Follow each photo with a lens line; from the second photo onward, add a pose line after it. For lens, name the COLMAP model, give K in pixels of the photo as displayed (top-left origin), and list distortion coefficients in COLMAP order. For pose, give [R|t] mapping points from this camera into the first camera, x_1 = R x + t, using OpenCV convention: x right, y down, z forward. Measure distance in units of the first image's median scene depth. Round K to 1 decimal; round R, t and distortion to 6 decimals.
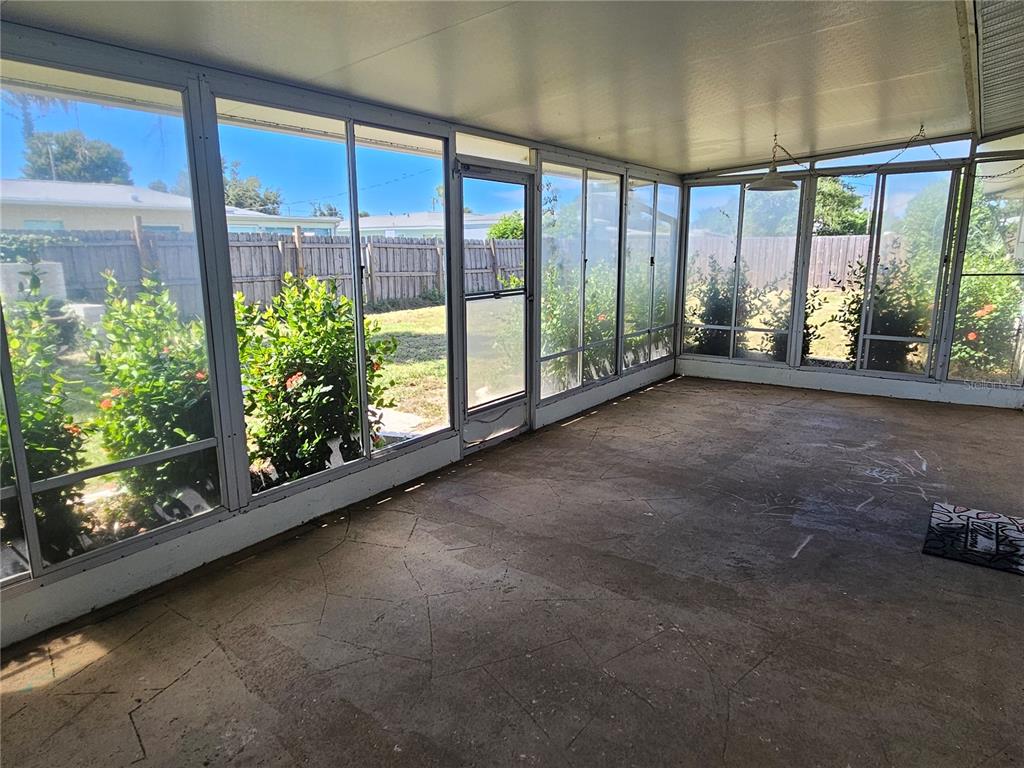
lens RADIAL K [[643.5, 0, 508.2], [0, 643.5, 384.7], [0, 0, 1]] dist [0.002180, 0.001808]
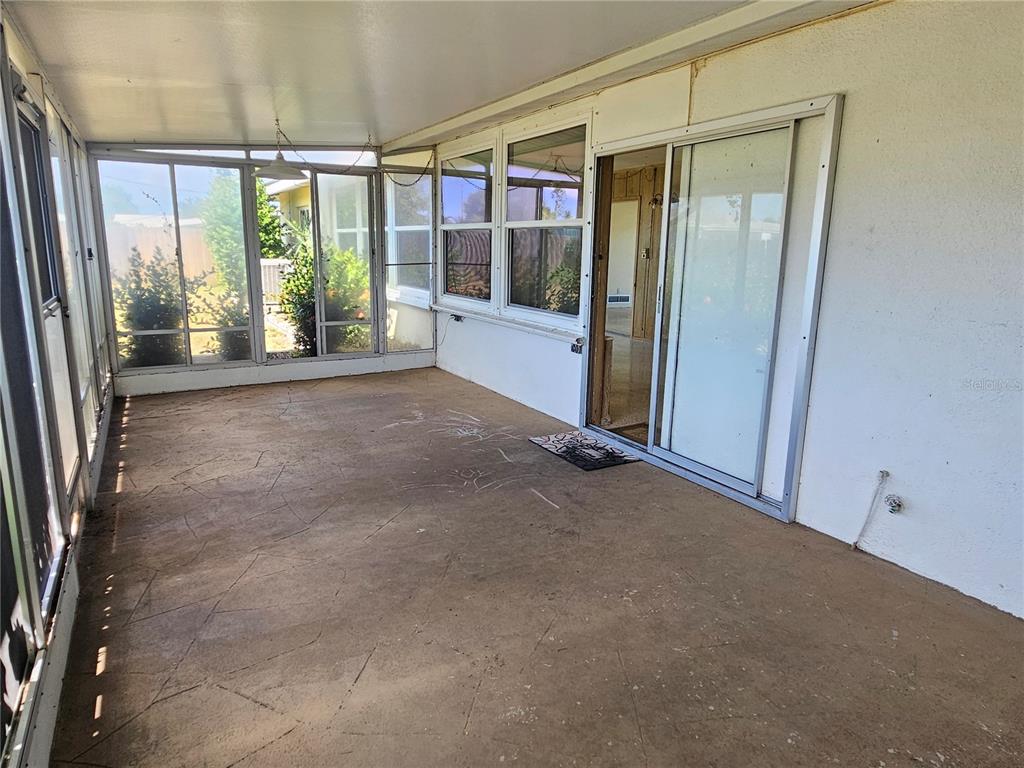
lens RADIAL K [[643.5, 0, 508.9], [0, 643.5, 380.3], [0, 0, 1]] dist [0.002180, 0.001808]
pose [[0.419805, -0.176285, 0.890330, -0.382861], [0.173064, 0.978506, 0.112141, -0.066986], [-0.890962, 0.107007, 0.441290, 0.352060]]
